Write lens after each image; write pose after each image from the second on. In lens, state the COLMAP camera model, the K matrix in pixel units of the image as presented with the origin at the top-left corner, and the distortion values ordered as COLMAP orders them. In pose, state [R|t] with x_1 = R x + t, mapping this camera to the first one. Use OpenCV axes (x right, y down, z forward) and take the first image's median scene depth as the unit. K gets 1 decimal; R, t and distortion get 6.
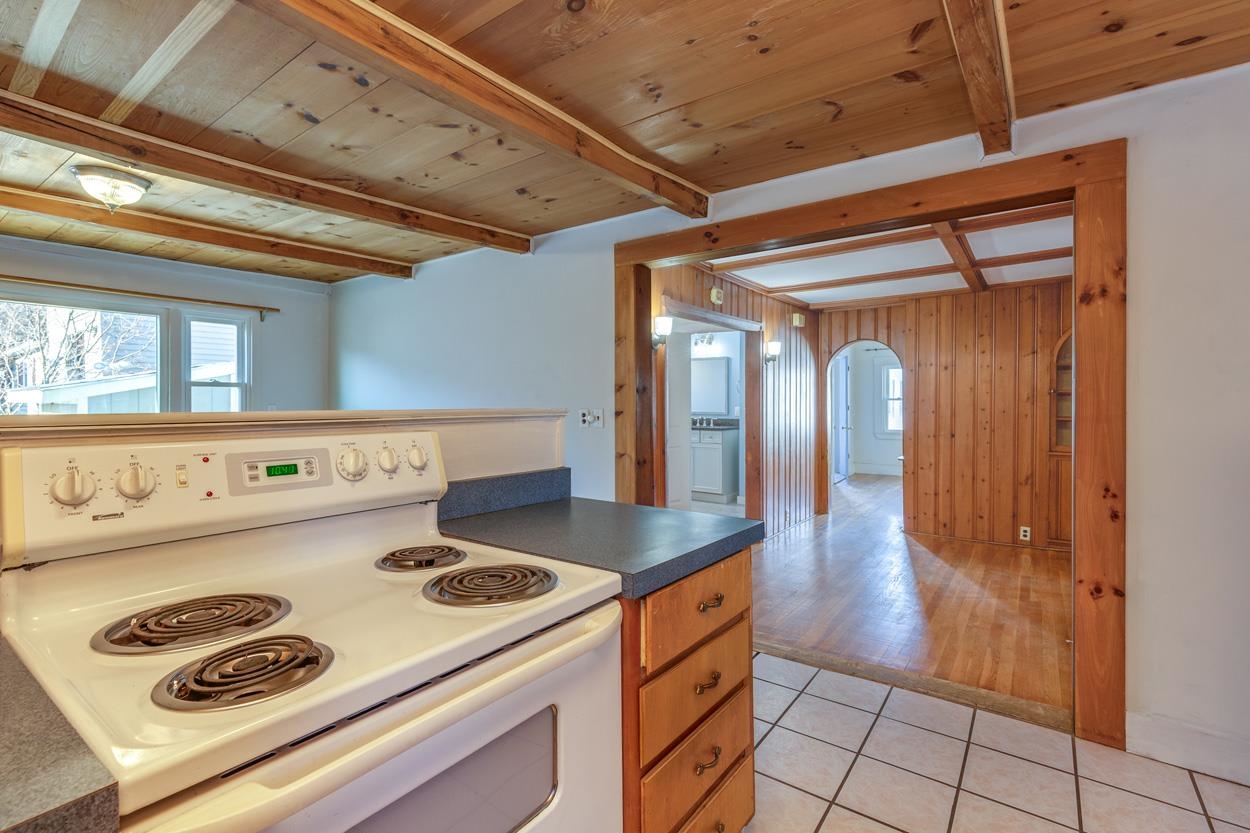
lens RADIAL K [[566.0, 0, 626.6], [0, 566.0, 401.2], [0, 0, 1]] dist [0.008797, -0.002388]
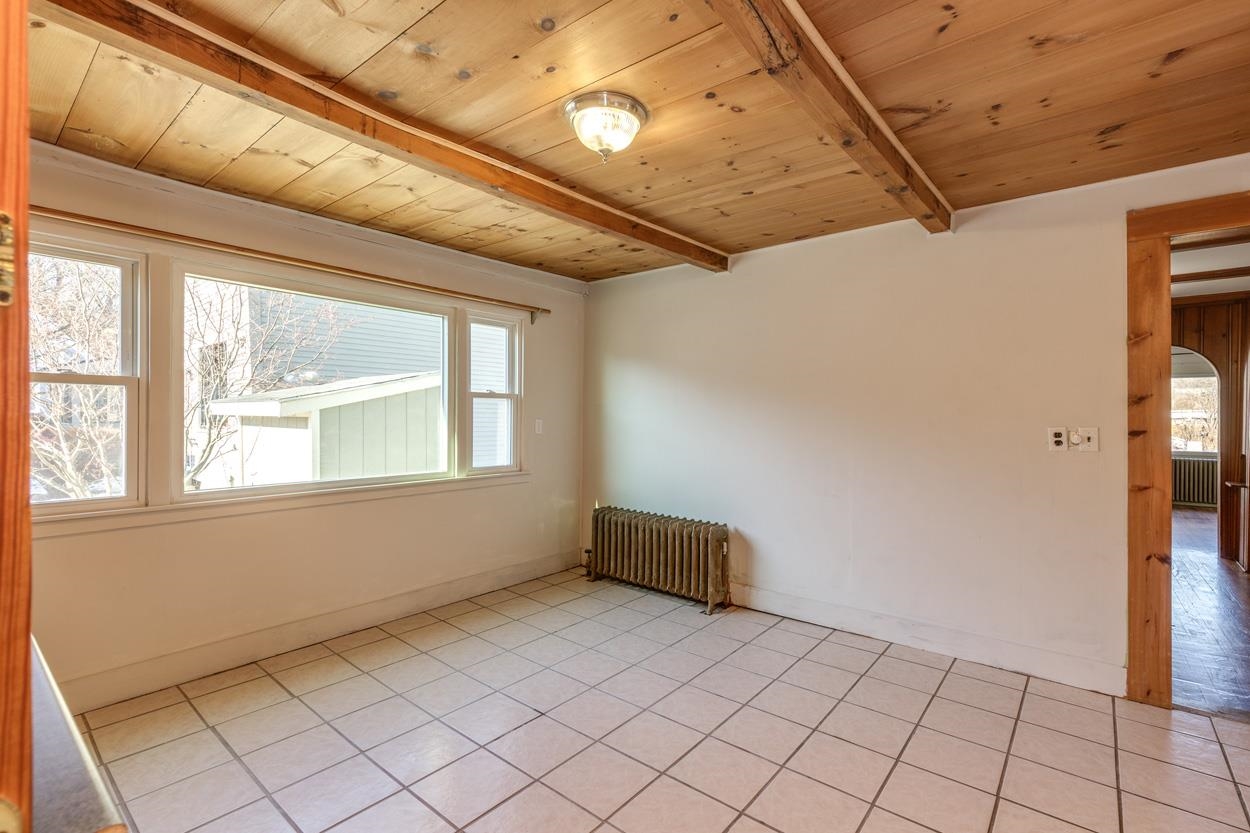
lens RADIAL K [[566.0, 0, 629.8], [0, 566.0, 413.7], [0, 0, 1]] dist [0.008797, -0.002388]
pose [[0.998793, 0.003071, -0.049031, -0.409739], [-0.003282, 0.999986, -0.004223, 0.000246], [0.049017, 0.004379, 0.998788, 0.127169]]
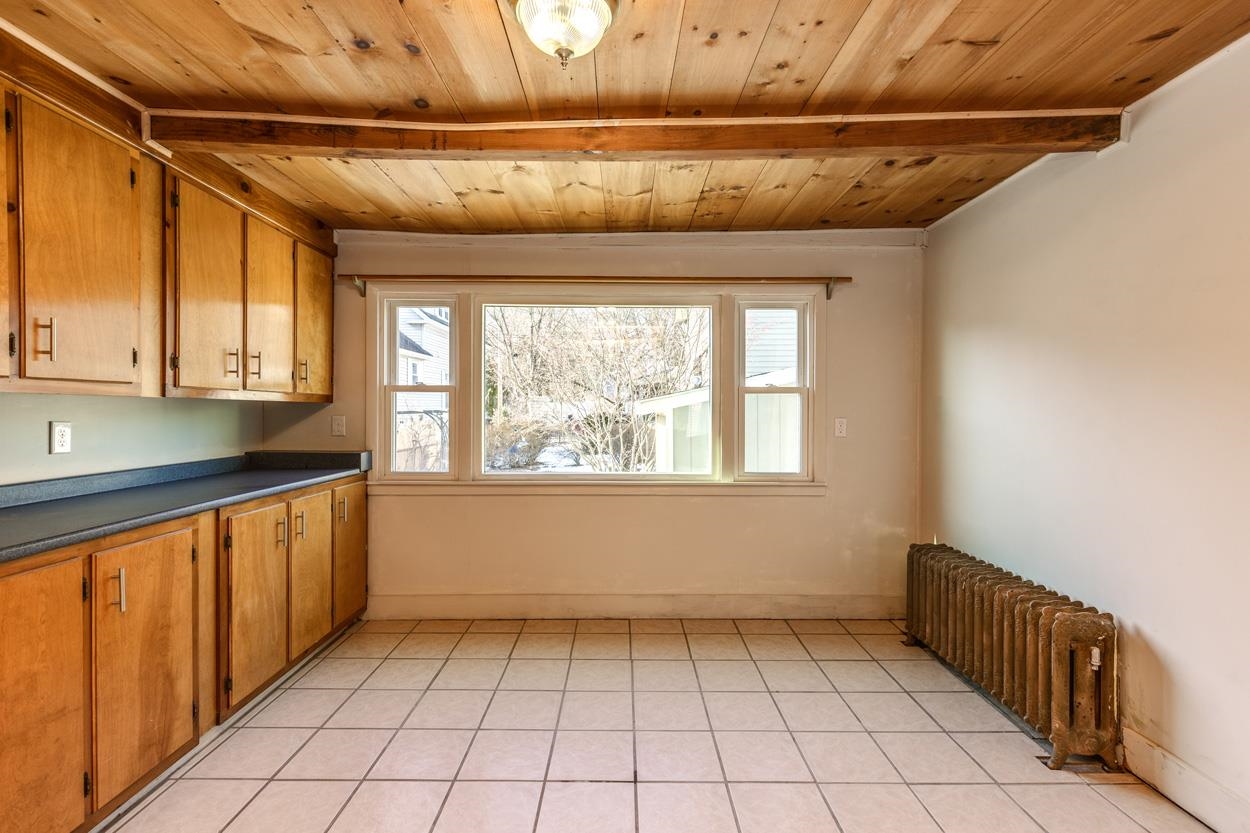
lens RADIAL K [[566.0, 0, 624.2], [0, 566.0, 415.8], [0, 0, 1]] dist [0.008797, -0.002388]
pose [[0.594665, 0.004288, -0.803962, -0.211474], [-0.001606, 0.999990, 0.004146, 0.000330], [0.803972, -0.001175, 0.594666, 0.351928]]
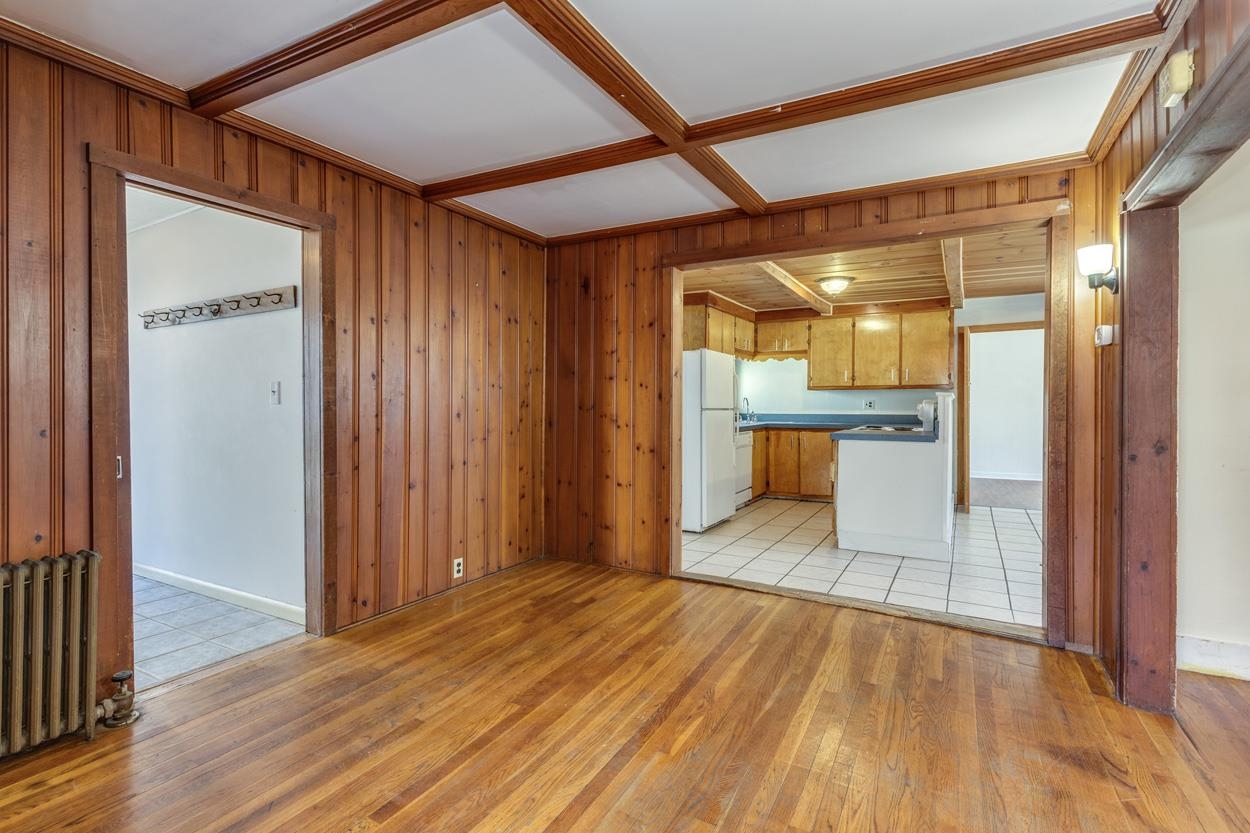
lens RADIAL K [[566.0, 0, 620.1], [0, 566.0, 416.6], [0, 0, 1]] dist [0.008797, -0.002388]
pose [[-0.996231, 0.002979, -0.086693, 0.462753], [0.001538, 0.999860, 0.016686, 0.026475], [0.086730, 0.016489, -0.996095, 1.123421]]
